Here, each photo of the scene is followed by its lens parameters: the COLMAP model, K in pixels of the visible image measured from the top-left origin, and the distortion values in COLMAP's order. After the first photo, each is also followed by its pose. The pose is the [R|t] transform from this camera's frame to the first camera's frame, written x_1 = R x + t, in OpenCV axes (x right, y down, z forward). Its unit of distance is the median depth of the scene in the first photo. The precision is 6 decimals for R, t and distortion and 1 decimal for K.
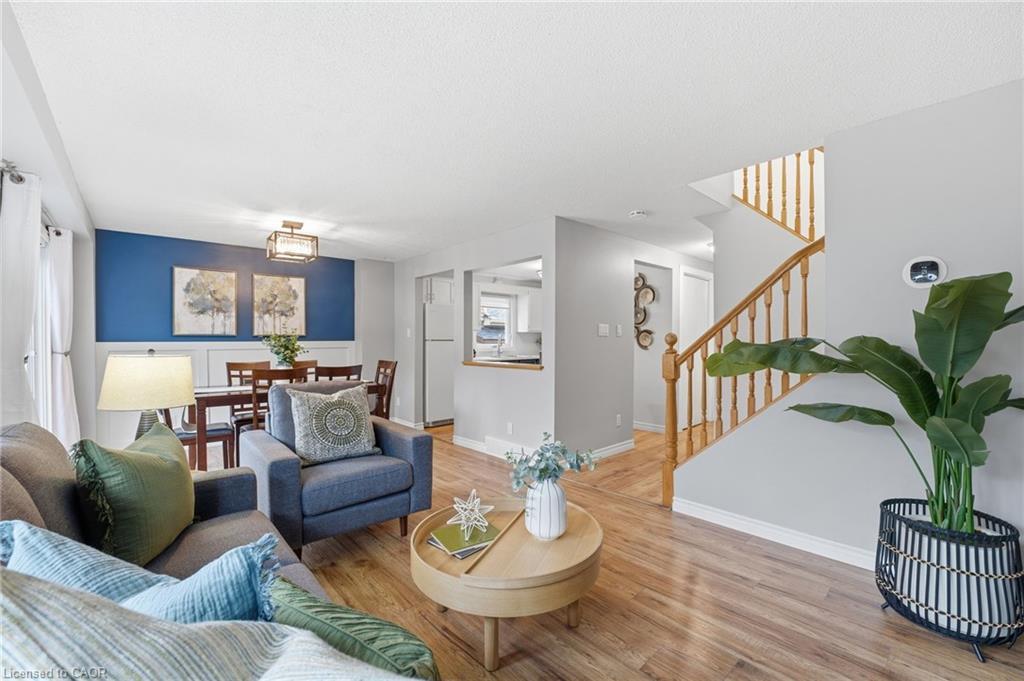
lens RADIAL K [[420.2, 0, 510.2], [0, 420.2, 343.6], [0, 0, 1]] dist [-0.019098, 0.000439]
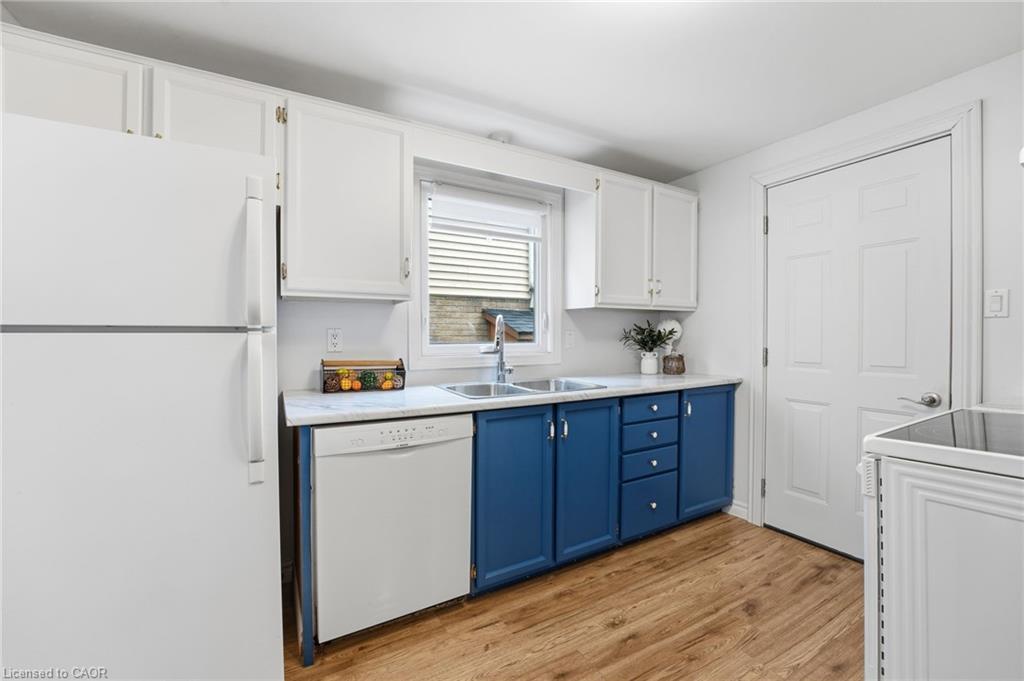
lens RADIAL K [[420.2, 0, 510.0], [0, 420.2, 340.9], [0, 0, 1]] dist [-0.019098, 0.000439]
pose [[0.971392, 0.003766, -0.237452, 0.086630], [-0.002259, 0.999976, 0.006616, -0.006759], [0.237471, -0.005890, 0.971377, 1.086583]]
